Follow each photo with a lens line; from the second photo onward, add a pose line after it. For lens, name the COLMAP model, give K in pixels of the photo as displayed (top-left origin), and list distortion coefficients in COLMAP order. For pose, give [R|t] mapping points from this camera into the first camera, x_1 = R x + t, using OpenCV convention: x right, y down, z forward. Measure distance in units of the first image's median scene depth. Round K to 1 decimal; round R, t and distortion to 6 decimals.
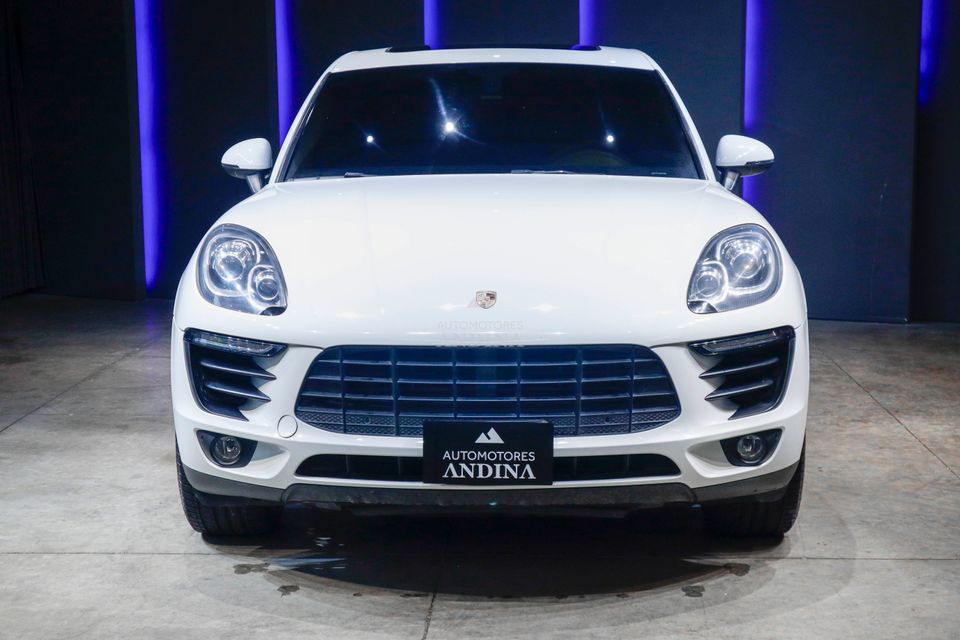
lens RADIAL K [[1471.0, 0, 480.0], [0, 1471.0, 320.0], [0, 0, 1]] dist [-0.010774, 0.108423]
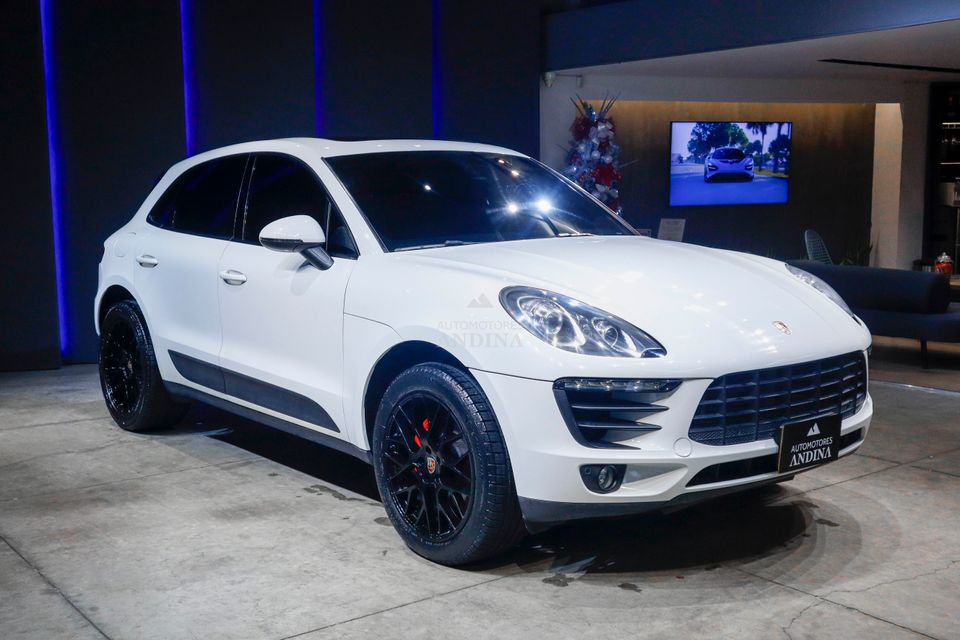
lens RADIAL K [[1069.0, 0, 480.0], [0, 1069.0, 320.0], [0, 0, 1]] dist [-0.007104, -0.007843]
pose [[0.790464, -0.078527, 0.607454, -0.781521], [0.094483, 0.995510, 0.005744, -0.051662], [-0.605178, 0.052853, 0.794334, 0.397989]]
